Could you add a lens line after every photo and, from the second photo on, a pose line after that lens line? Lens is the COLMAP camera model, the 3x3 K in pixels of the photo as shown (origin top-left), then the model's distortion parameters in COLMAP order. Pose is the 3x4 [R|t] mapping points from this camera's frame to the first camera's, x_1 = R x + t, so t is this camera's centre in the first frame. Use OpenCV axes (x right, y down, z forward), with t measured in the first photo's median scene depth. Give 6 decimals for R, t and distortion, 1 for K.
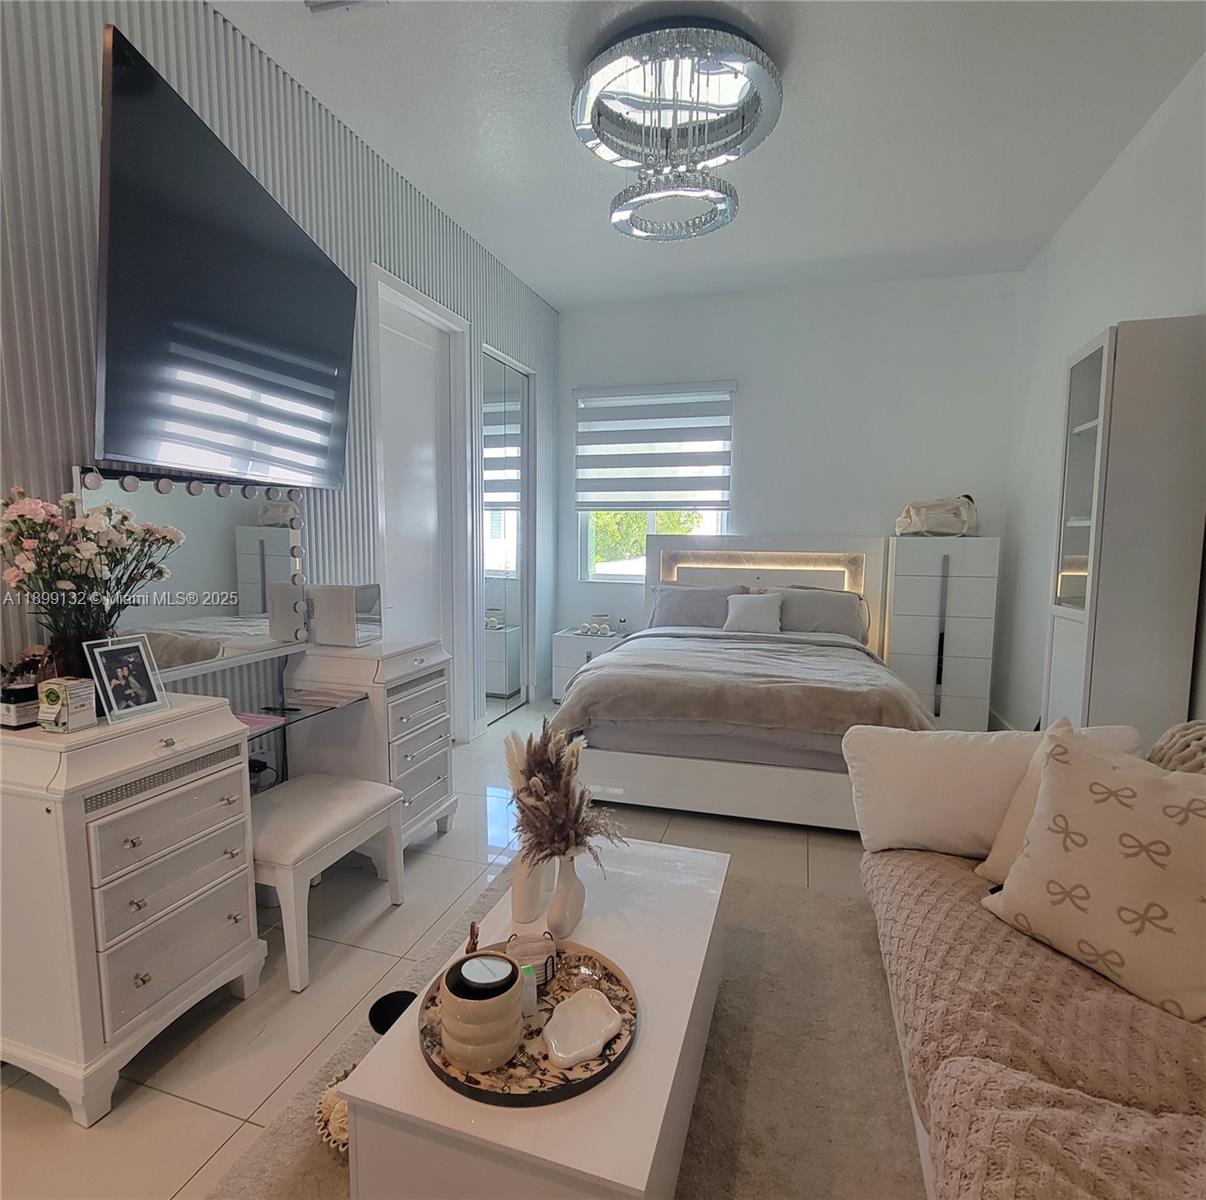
lens RADIAL K [[657.6, 0, 598.2], [0, 657.6, 609.8], [0, 0, 1]] dist [-0.005113, 0.001627]
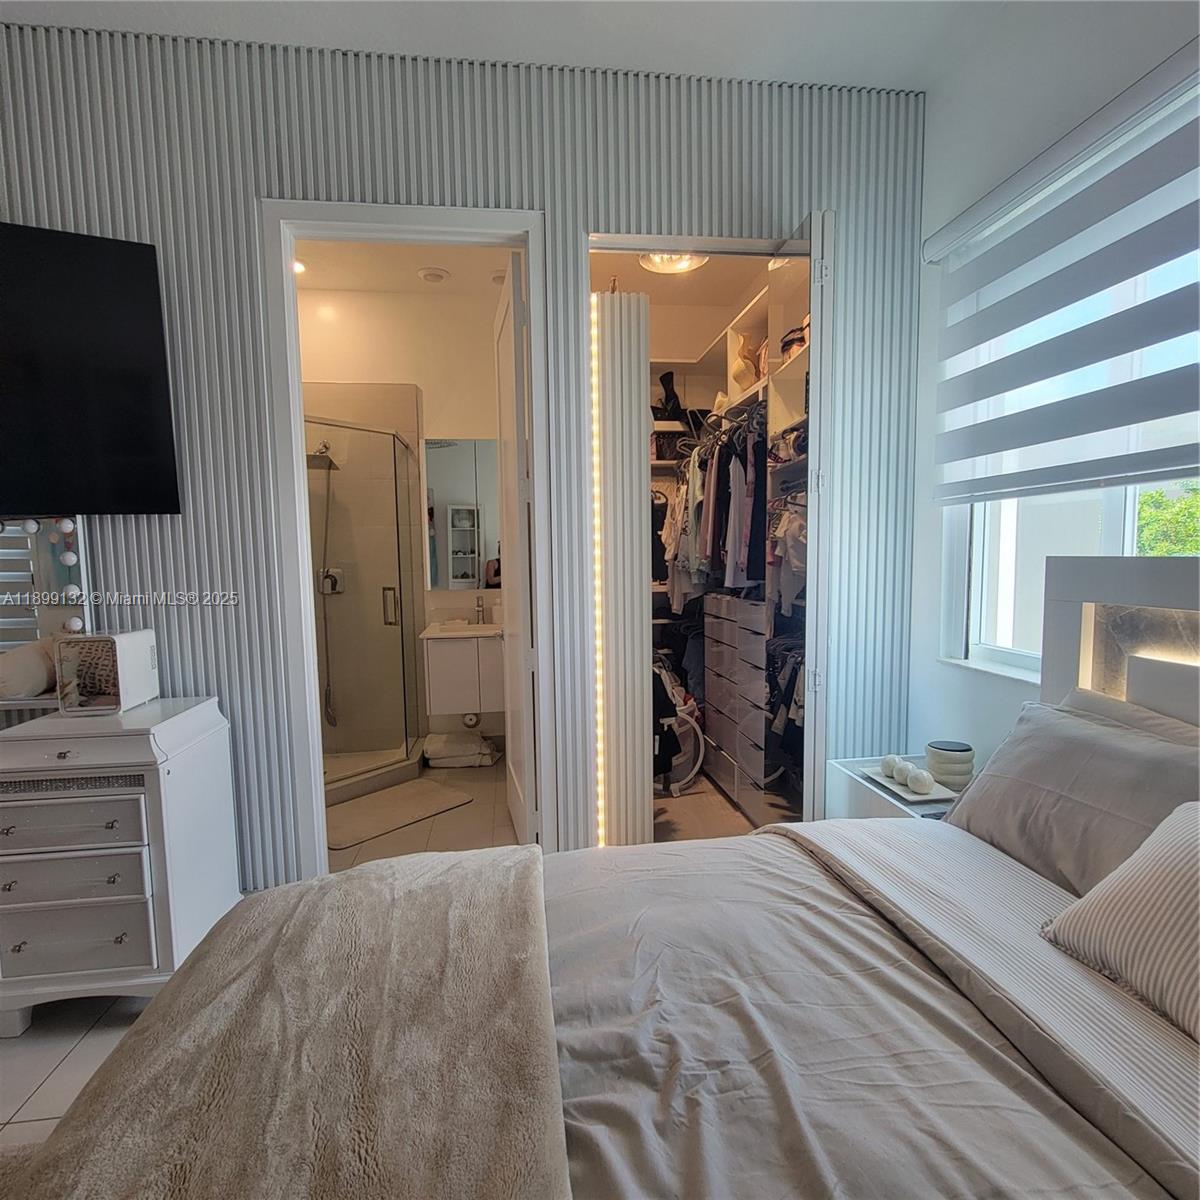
lens RADIAL K [[654.4, 0, 595.3], [0, 654.4, 609.7], [0, 0, 1]] dist [-0.005113, 0.001627]
pose [[0.413957, 0.062077, -0.908177, 0.557720], [-0.085461, 0.995916, 0.029121, -0.139723], [0.906276, 0.065559, 0.417572, 1.177723]]
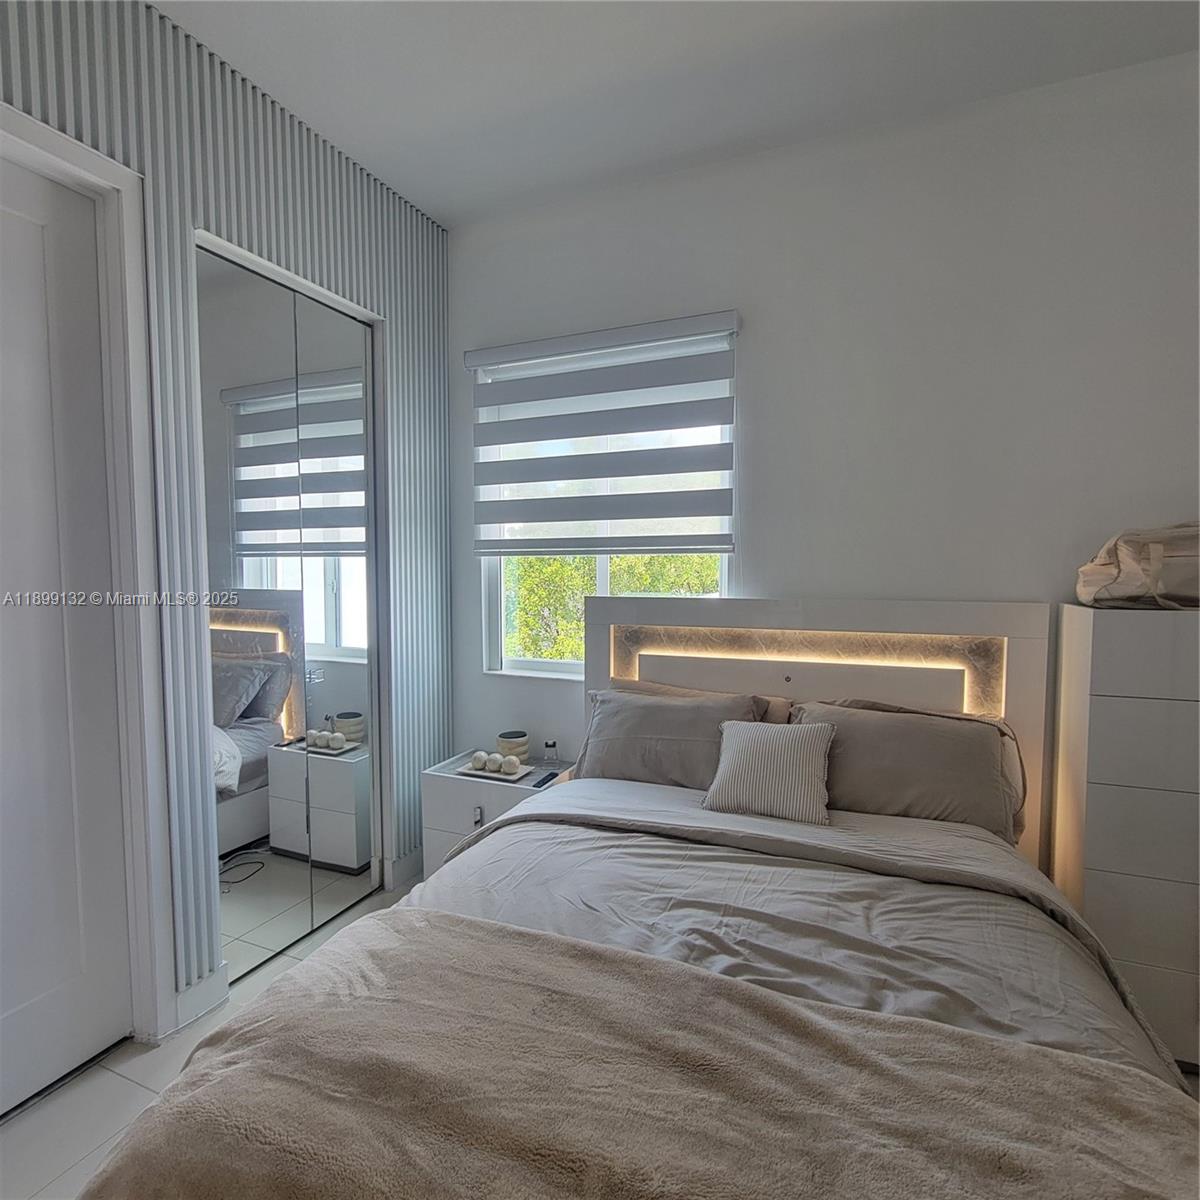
lens RADIAL K [[651.3, 0, 593.8], [0, 651.3, 607.7], [0, 0, 1]] dist [-0.001514, -0.000305]
pose [[0.994083, -0.004282, -0.108540, 0.264146], [-0.001676, 0.998499, -0.054747, -0.138912], [0.108612, 0.054605, 0.992583, 0.838701]]
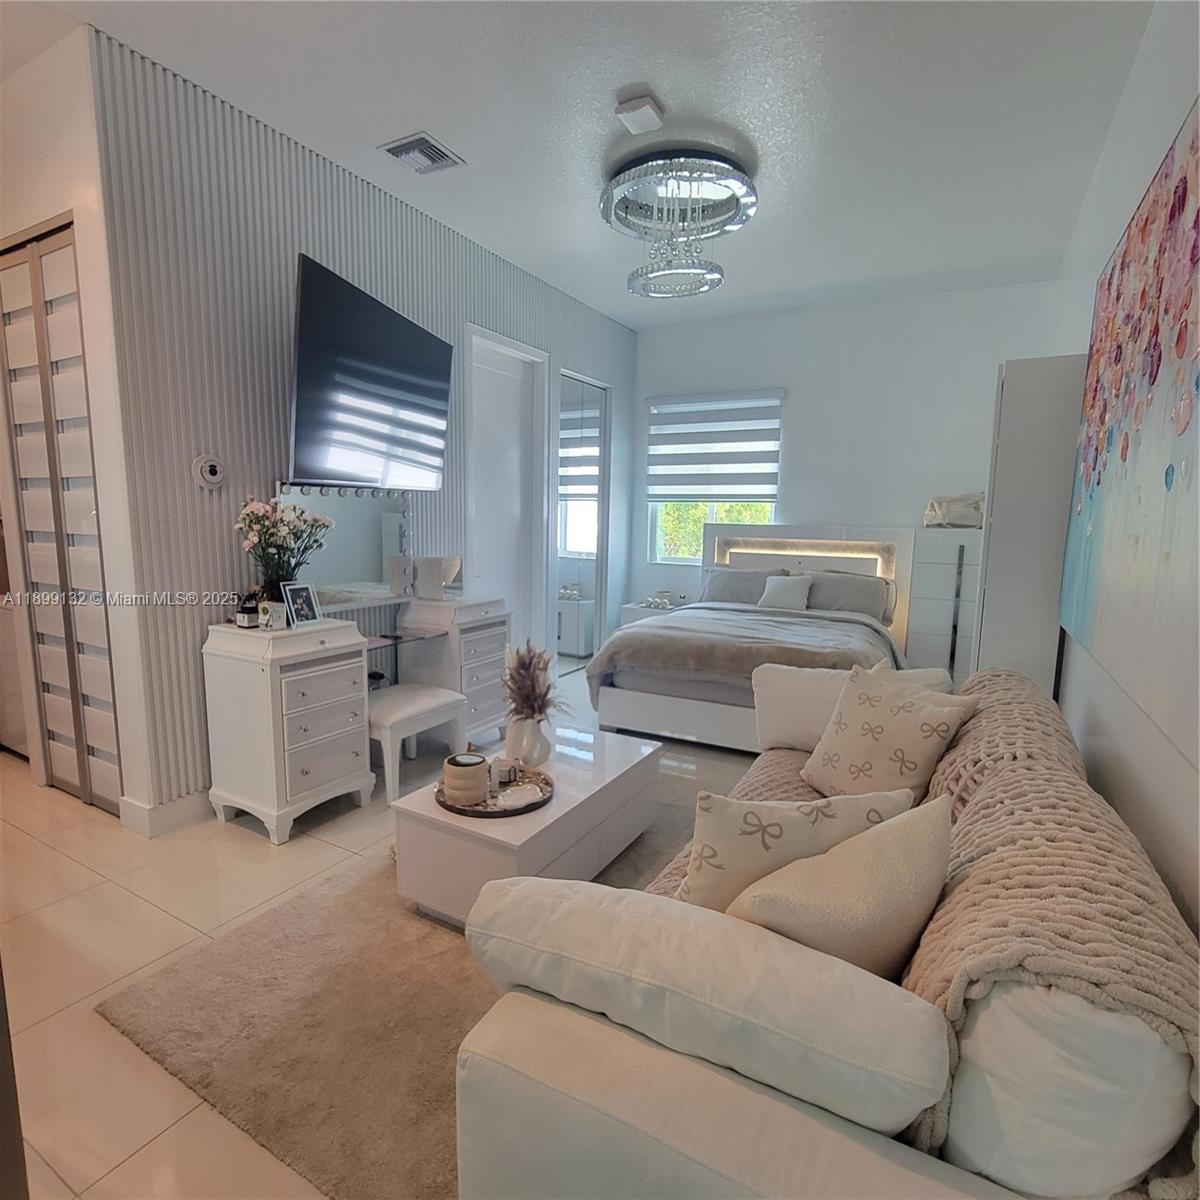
lens RADIAL K [[663.7, 0, 597.9], [0, 663.7, 612.3], [0, 0, 1]] dist [0.000412, 0.000687]
pose [[0.978377, 0.039018, -0.203115, 0.251877], [-0.033853, 0.999011, 0.028839, 0.028348], [0.204039, -0.021340, 0.978730, -0.347502]]
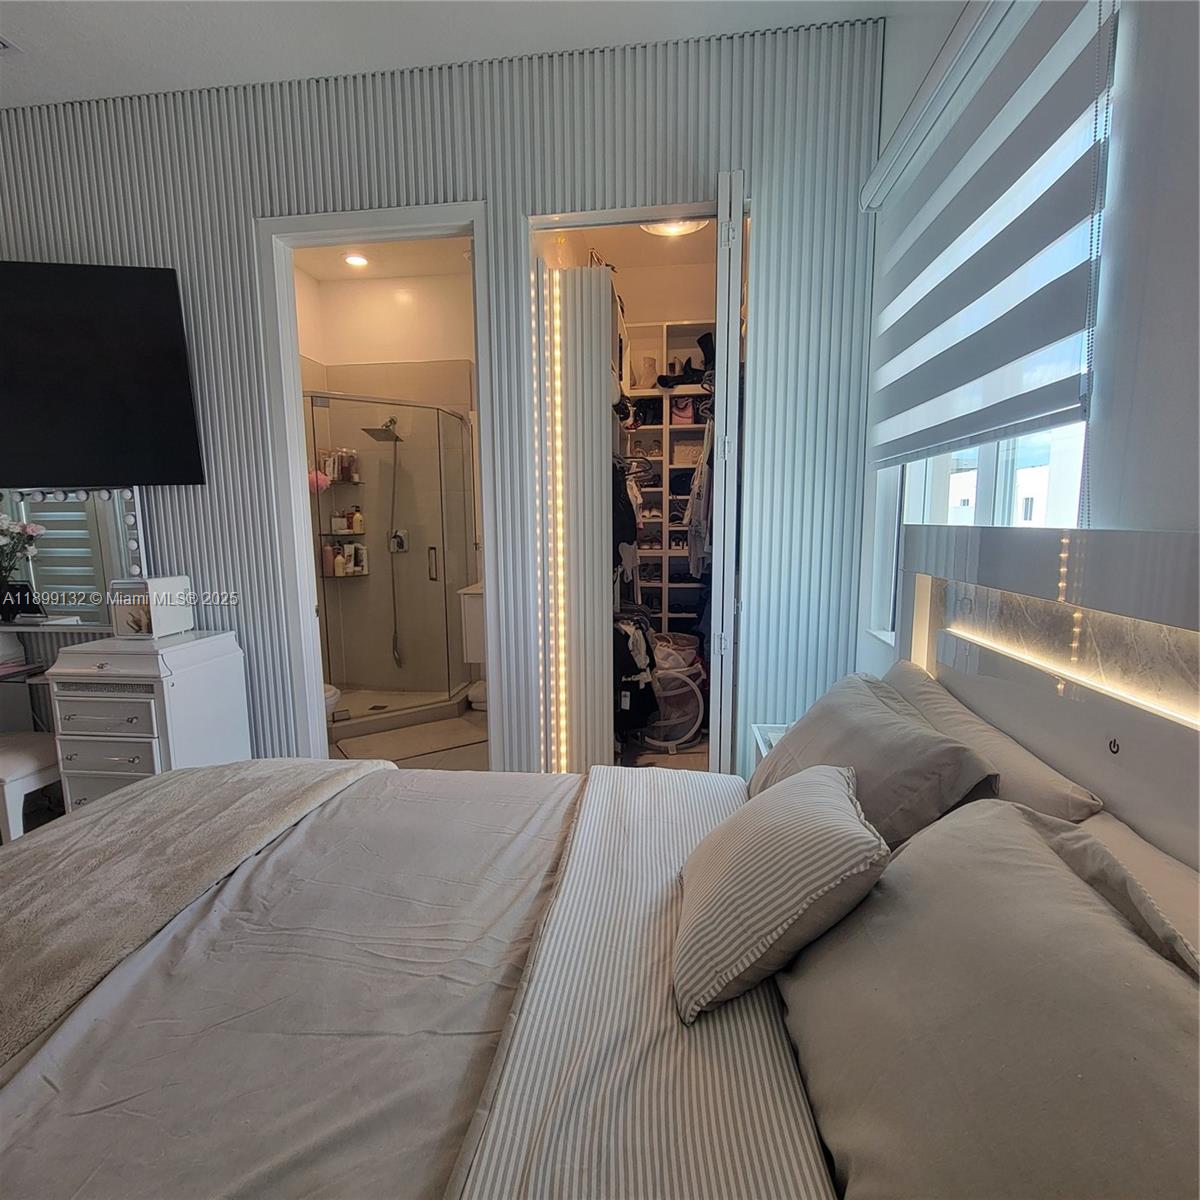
lens RADIAL K [[654.4, 0, 595.3], [0, 654.4, 609.7], [0, 0, 1]] dist [-0.005113, 0.001627]
pose [[0.172560, 0.124743, -0.977068, 0.726499], [-0.102597, 0.988829, 0.108125, -0.170311], [0.979641, 0.081586, 0.183431, 1.468226]]
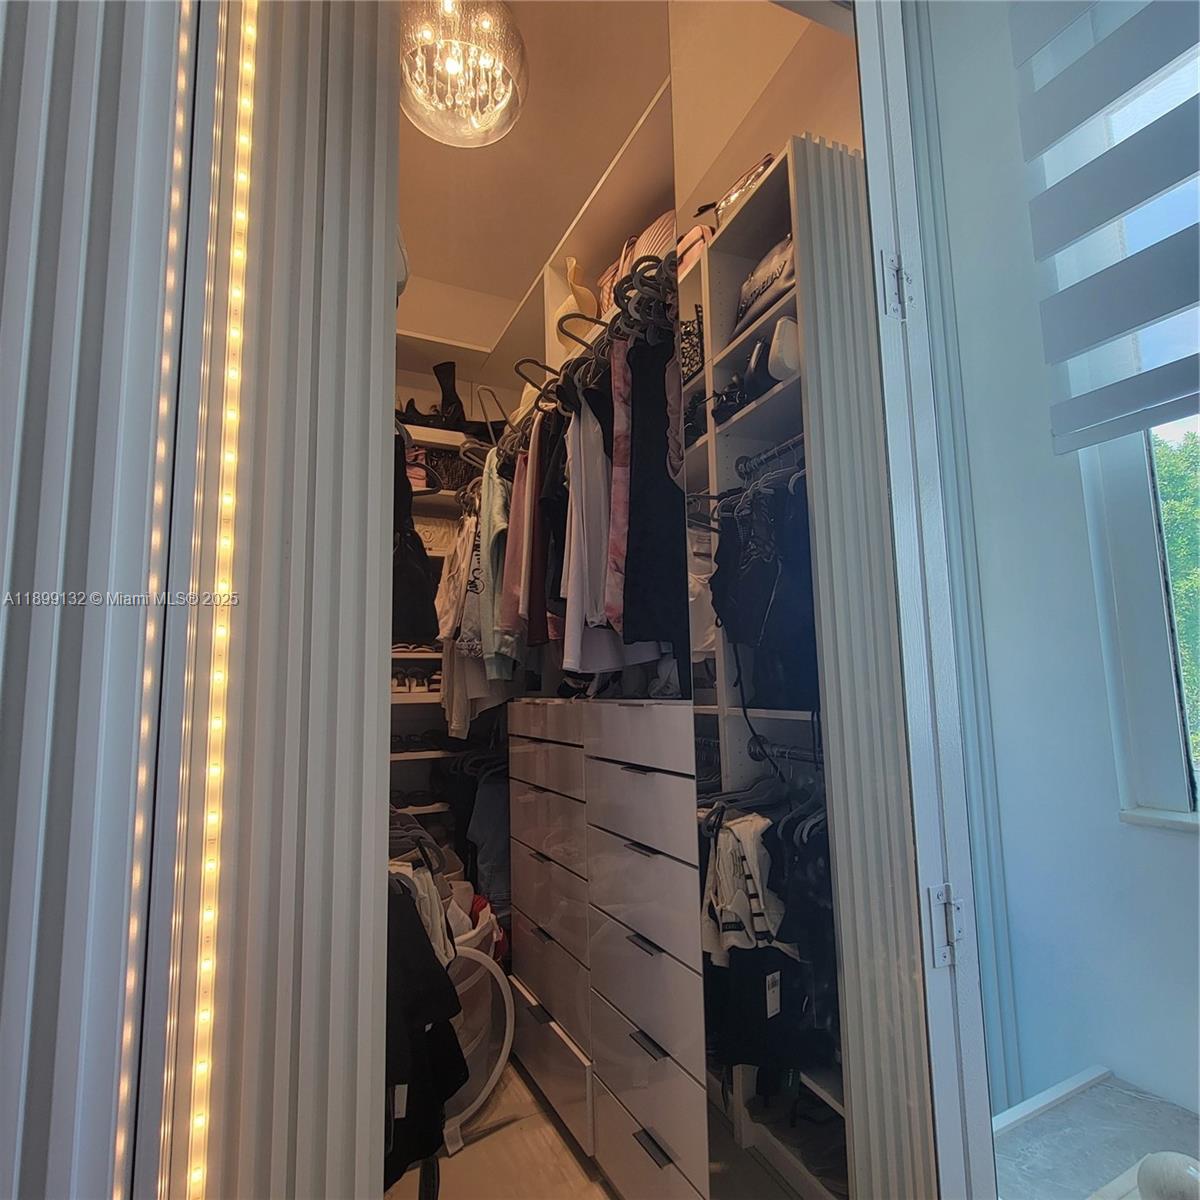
lens RADIAL K [[654.4, 0, 595.3], [0, 654.4, 609.7], [0, 0, 1]] dist [-0.005113, 0.001627]
pose [[0.688011, -0.106211, -0.717886, 0.010593], [-0.055588, 0.978612, -0.198061, -0.108465], [0.723568, 0.176174, 0.667391, 1.515249]]
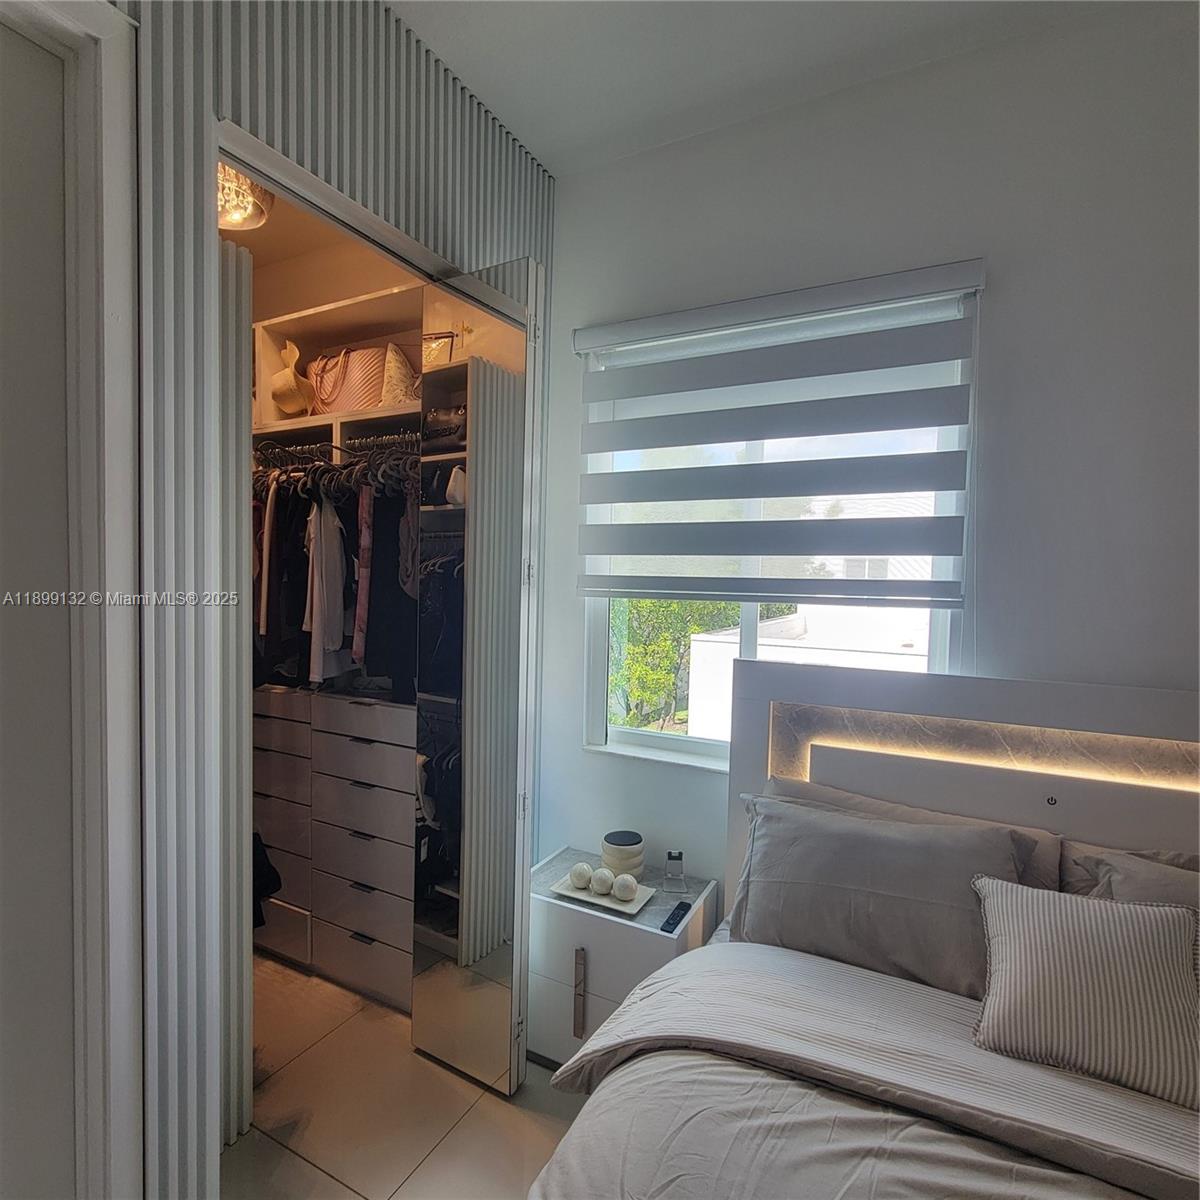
lens RADIAL K [[651.3, 0, 593.8], [0, 651.3, 607.7], [0, 0, 1]] dist [-0.001514, -0.000305]
pose [[0.982992, 0.022113, -0.182312, 0.113194], [-0.035501, 0.996880, -0.070499, -0.215515], [0.180184, 0.075772, 0.980710, 1.094882]]
